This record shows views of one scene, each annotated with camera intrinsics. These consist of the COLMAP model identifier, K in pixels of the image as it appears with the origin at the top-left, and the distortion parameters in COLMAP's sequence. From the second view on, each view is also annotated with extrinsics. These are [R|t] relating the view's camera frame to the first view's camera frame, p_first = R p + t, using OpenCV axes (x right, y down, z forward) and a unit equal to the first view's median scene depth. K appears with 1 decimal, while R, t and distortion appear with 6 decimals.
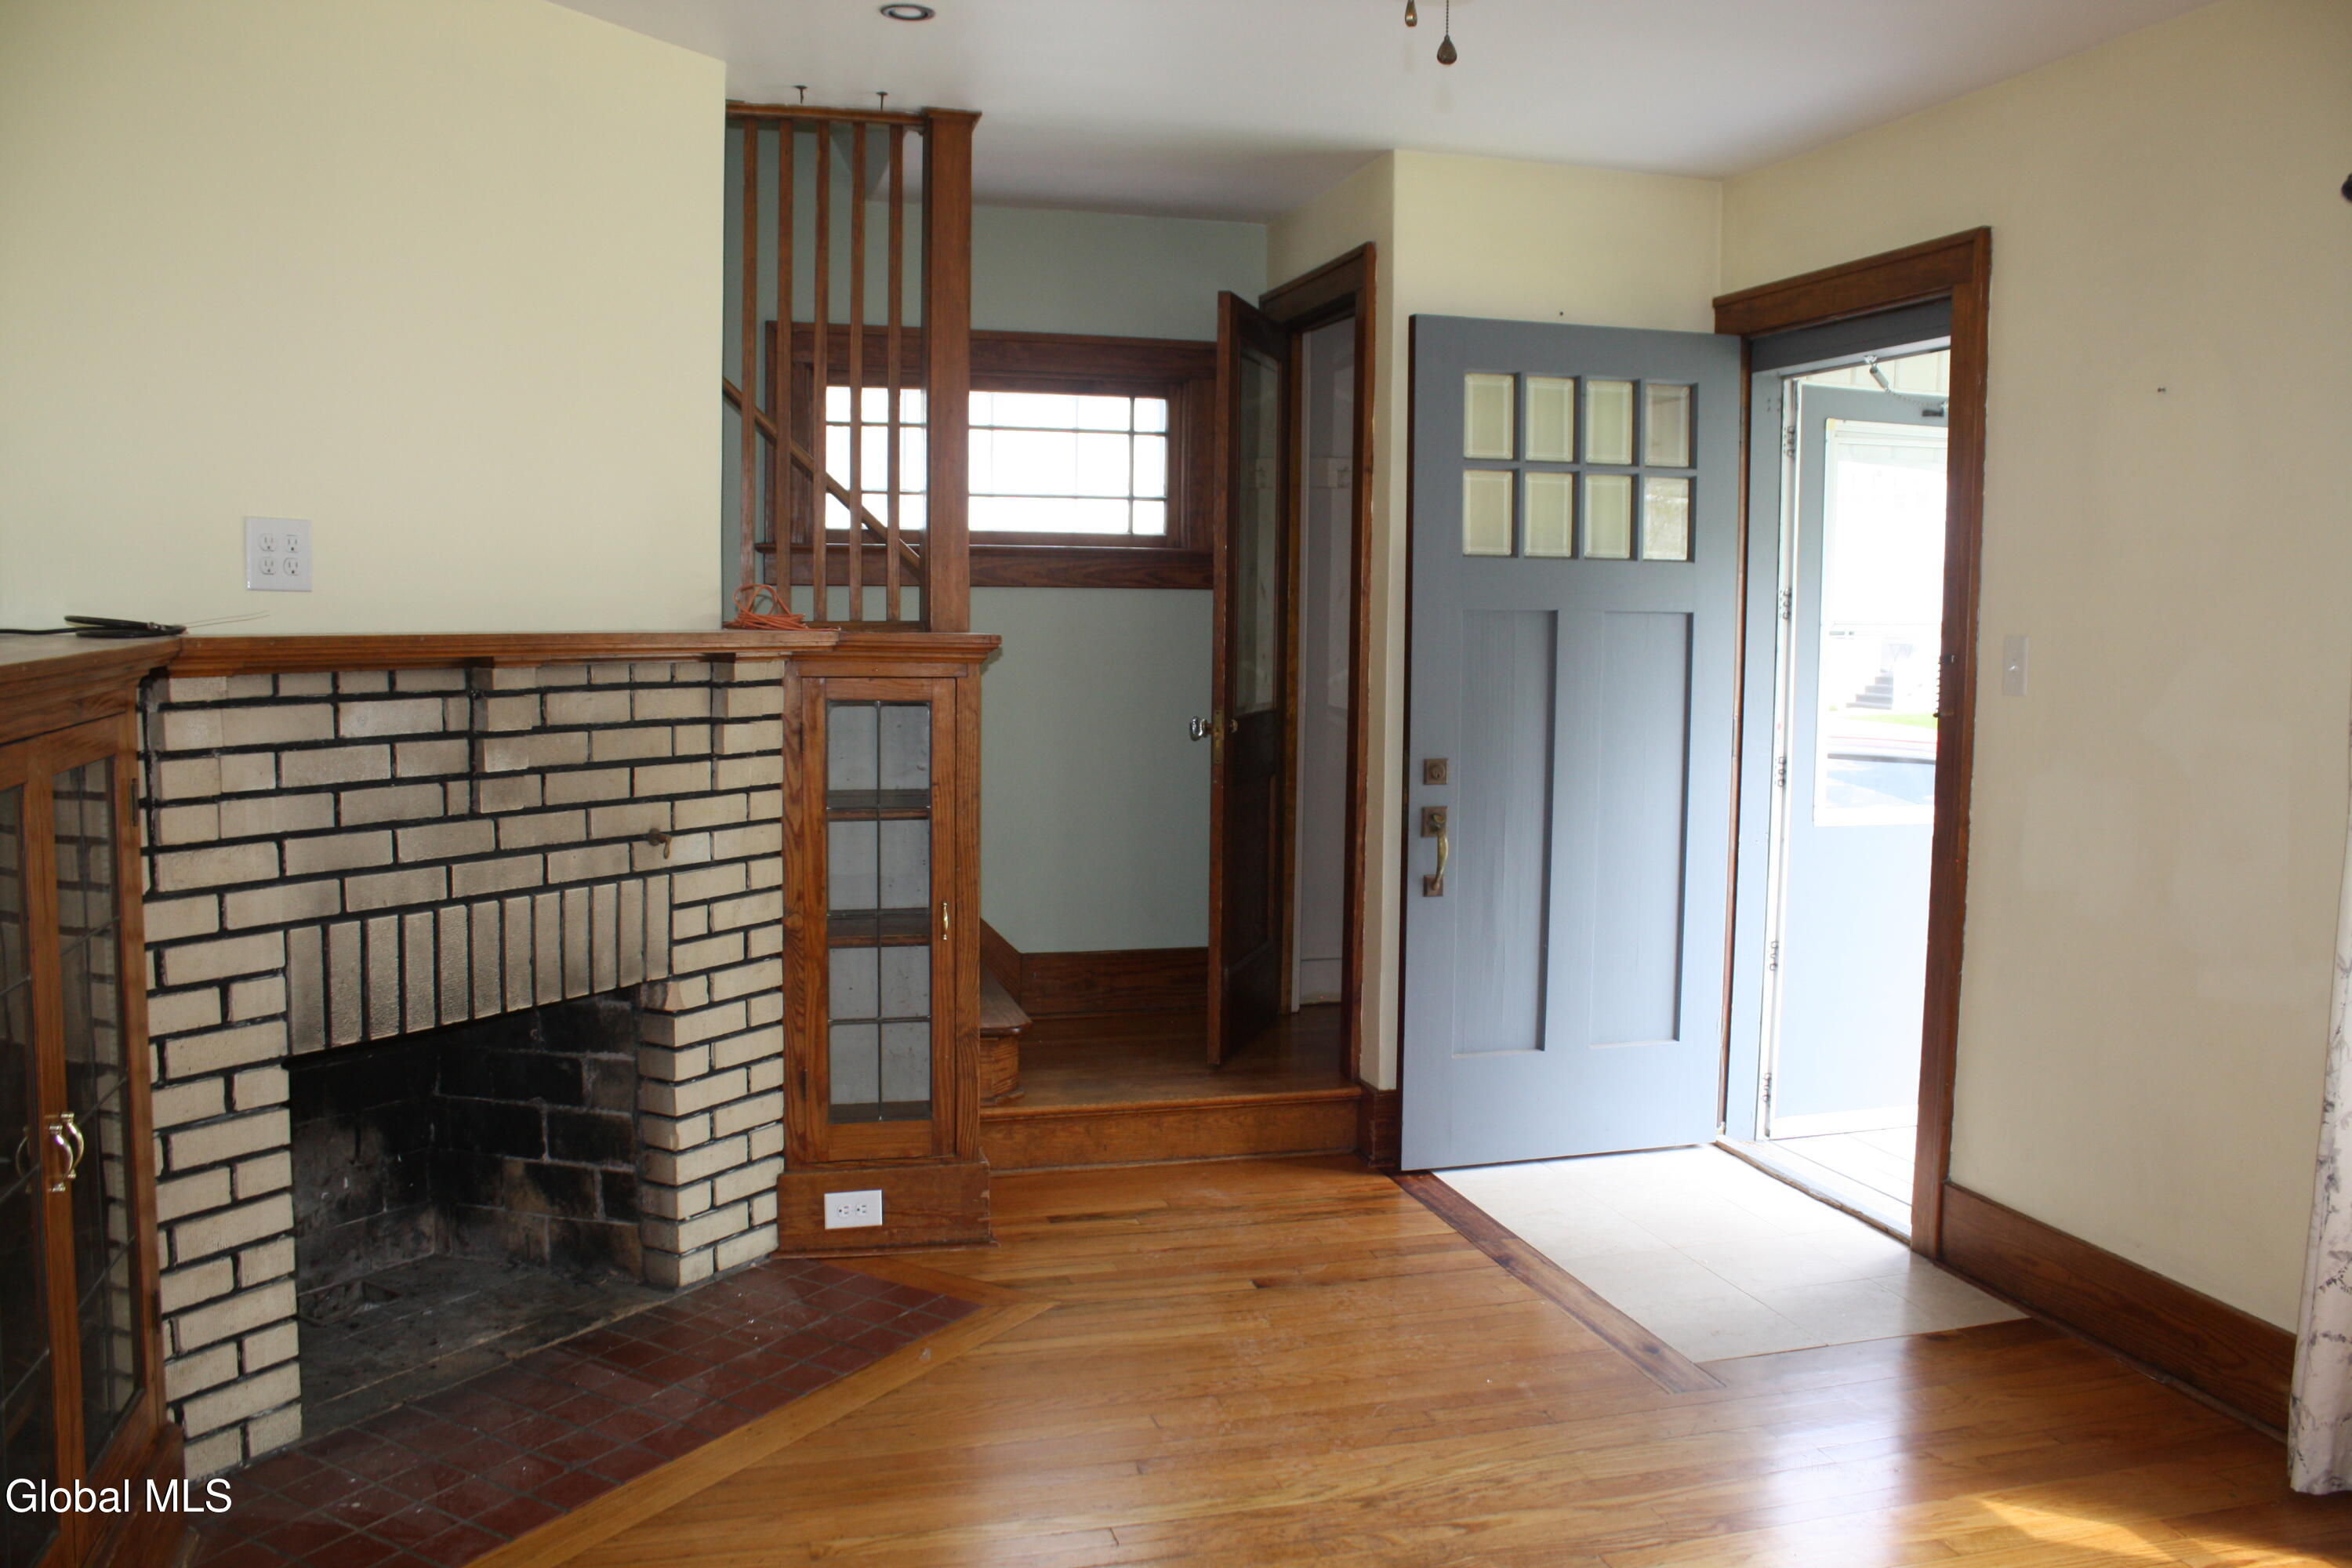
lens RADIAL K [[1962.2, 0, 1214.5], [0, 1962.2, 785.5], [0, 0, 1]] dist [-0.160940, 0.147162]
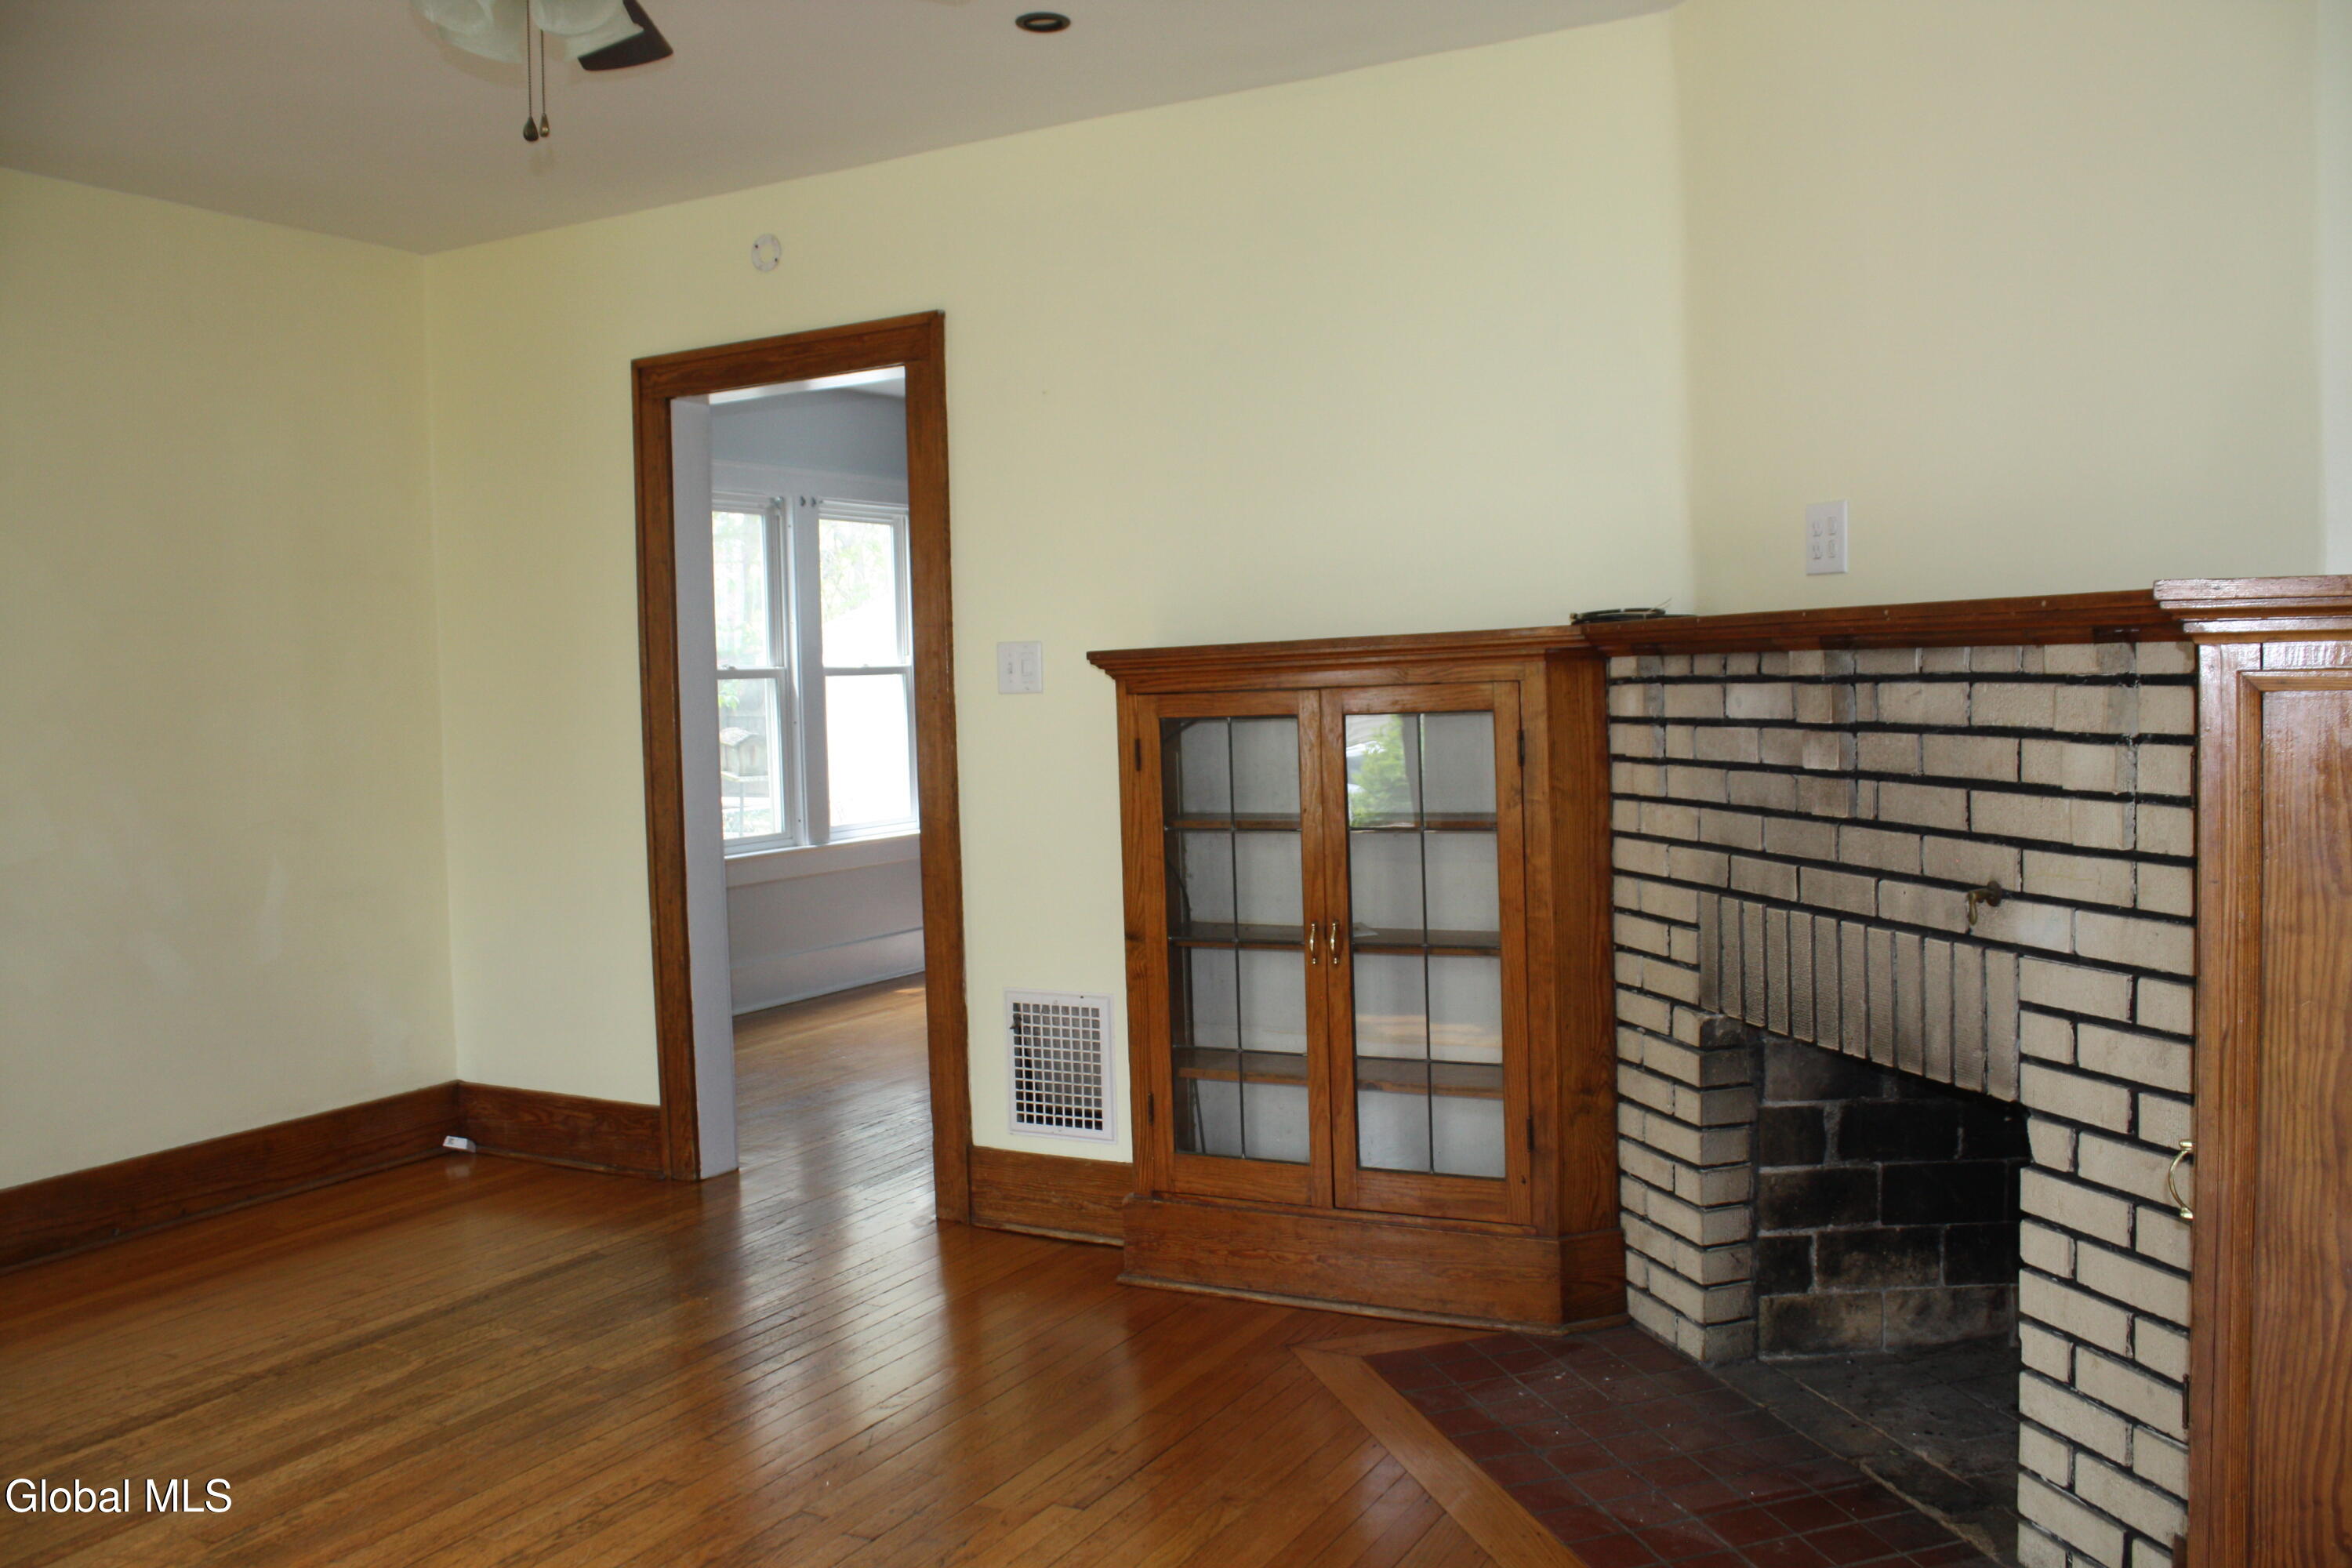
lens RADIAL K [[1962.2, 0, 1214.5], [0, 1962.2, 785.5], [0, 0, 1]] dist [-0.160940, 0.147162]
pose [[-0.703779, 0.044120, -0.709048, 0.400736], [-0.047987, 0.992838, 0.109410, -0.074914], [0.708796, 0.111026, -0.696621, 1.281204]]
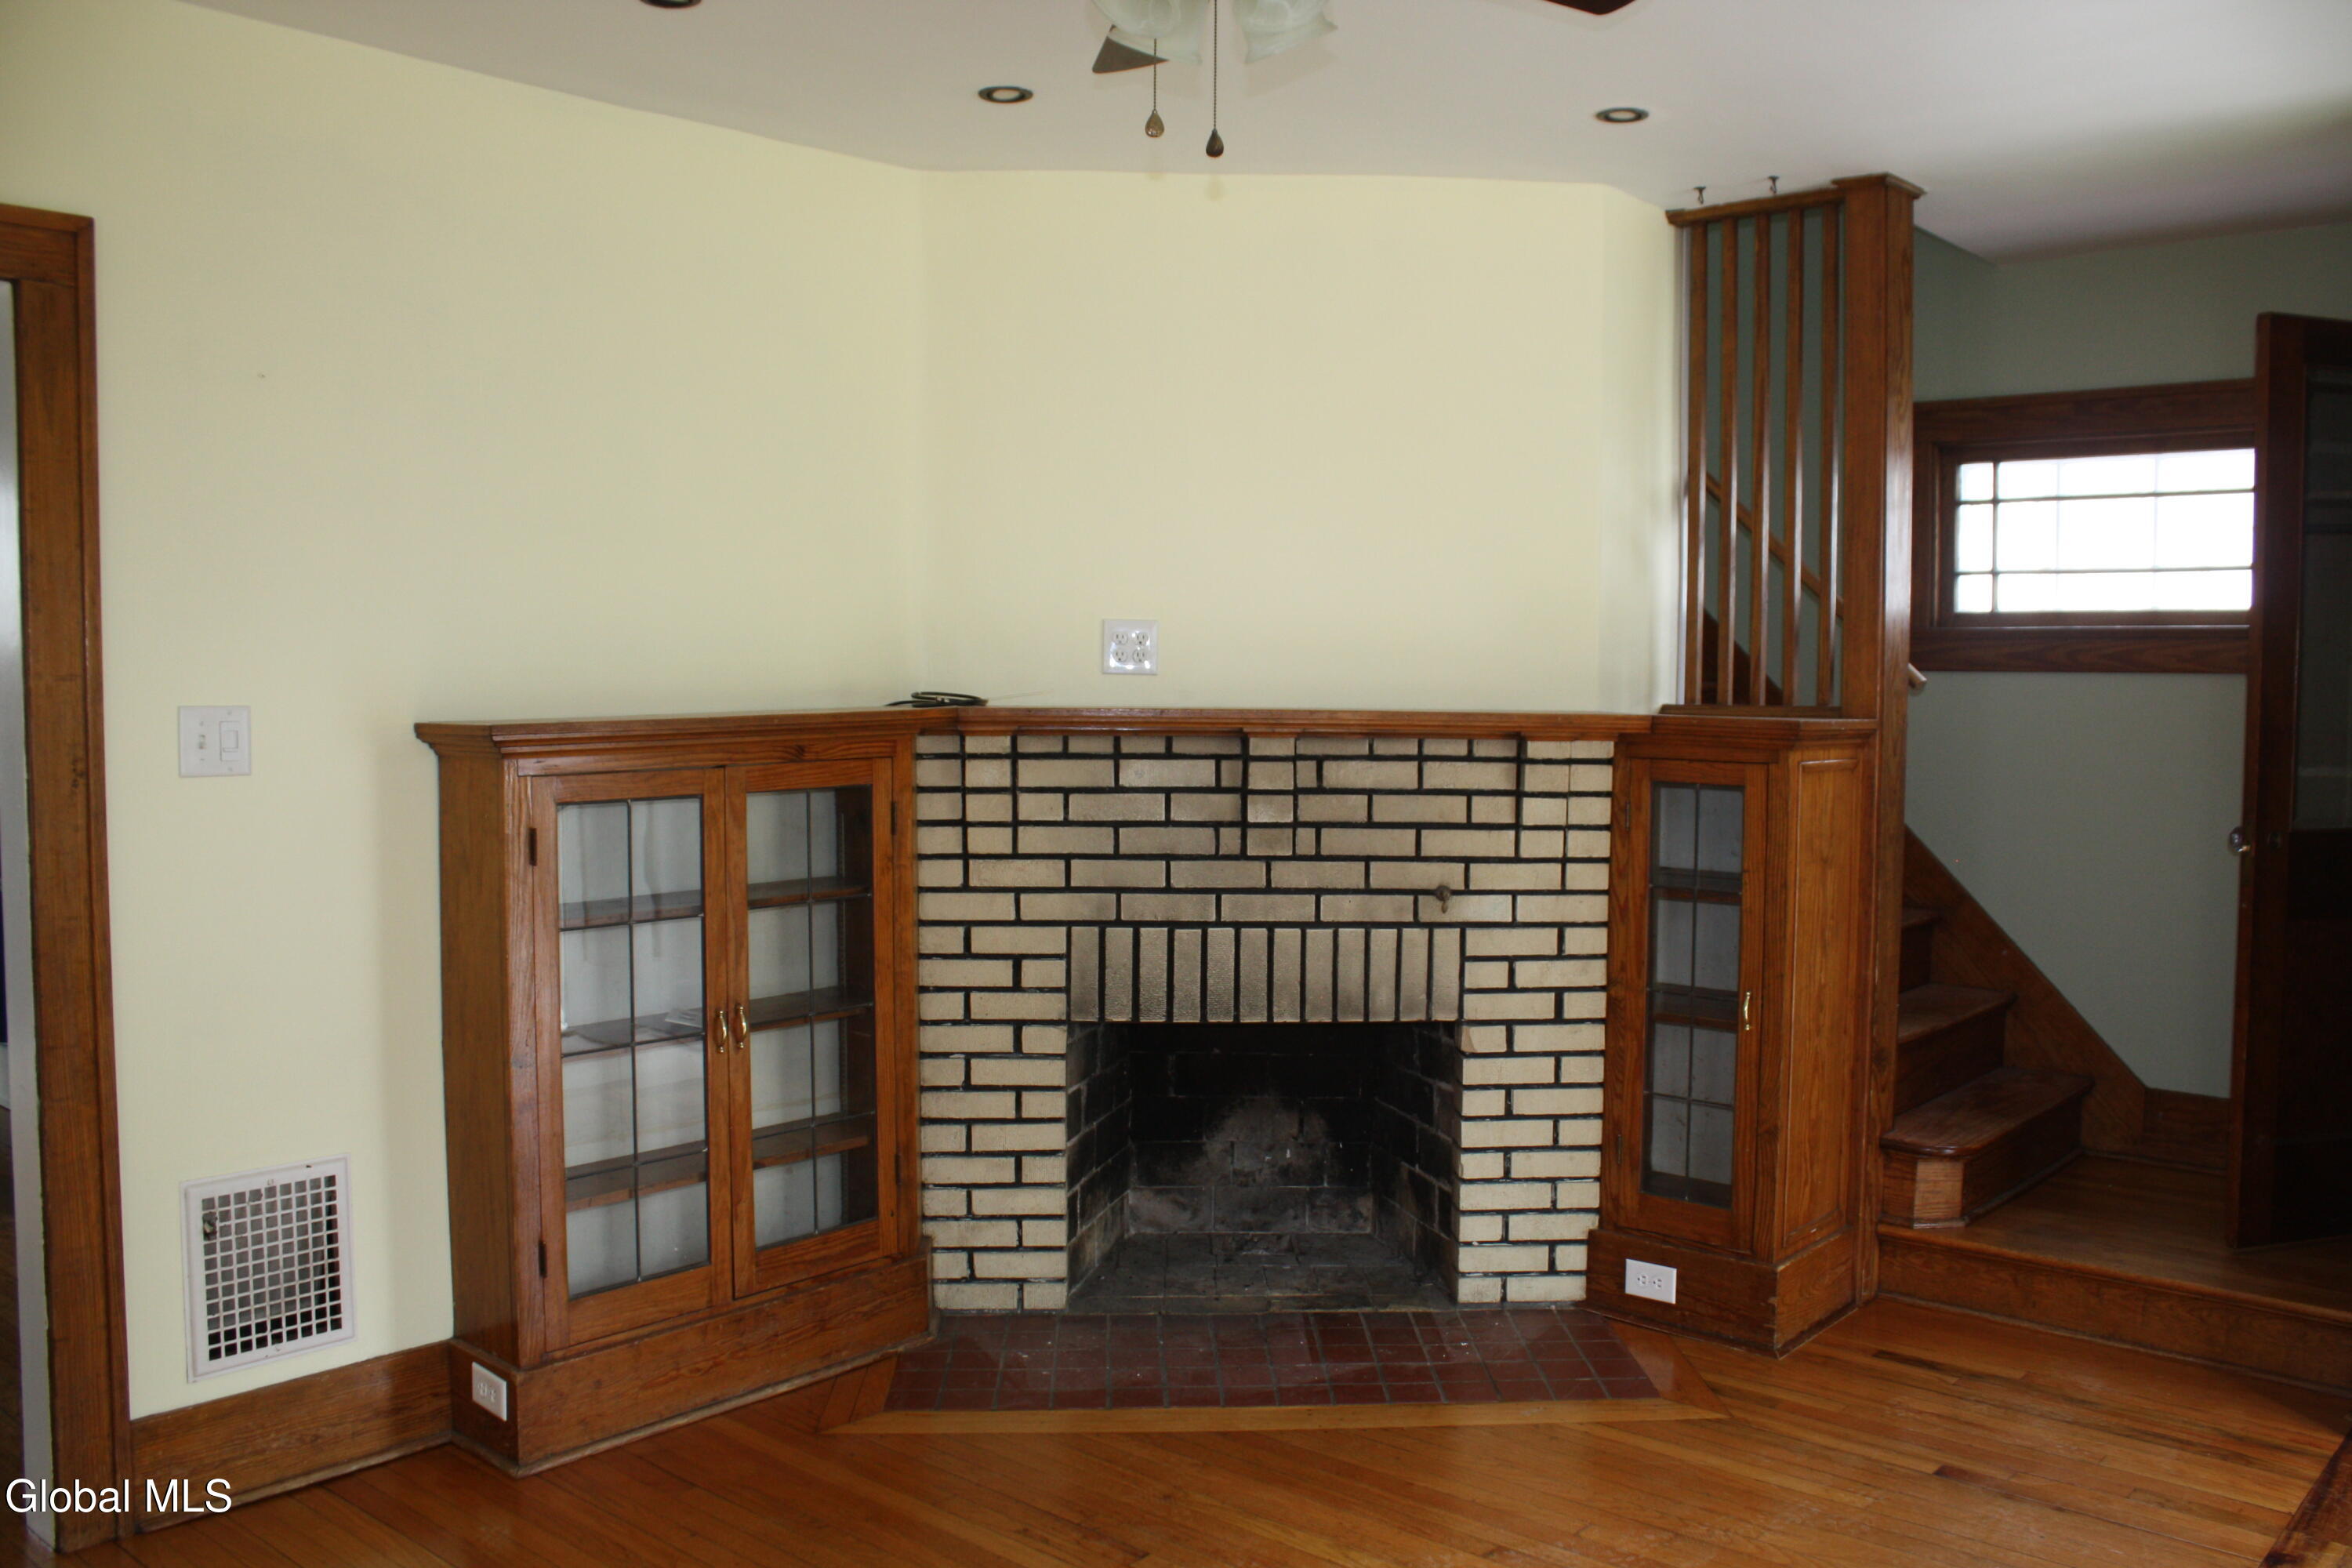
lens RADIAL K [[1962.2, 0, 1214.5], [0, 1962.2, 785.5], [0, 0, 1]] dist [-0.160940, 0.147162]
pose [[0.539235, 0.039611, -0.841224, 0.593519], [-0.077766, 0.996967, -0.002904, -0.022231], [0.838557, 0.066984, 0.540680, 0.270586]]
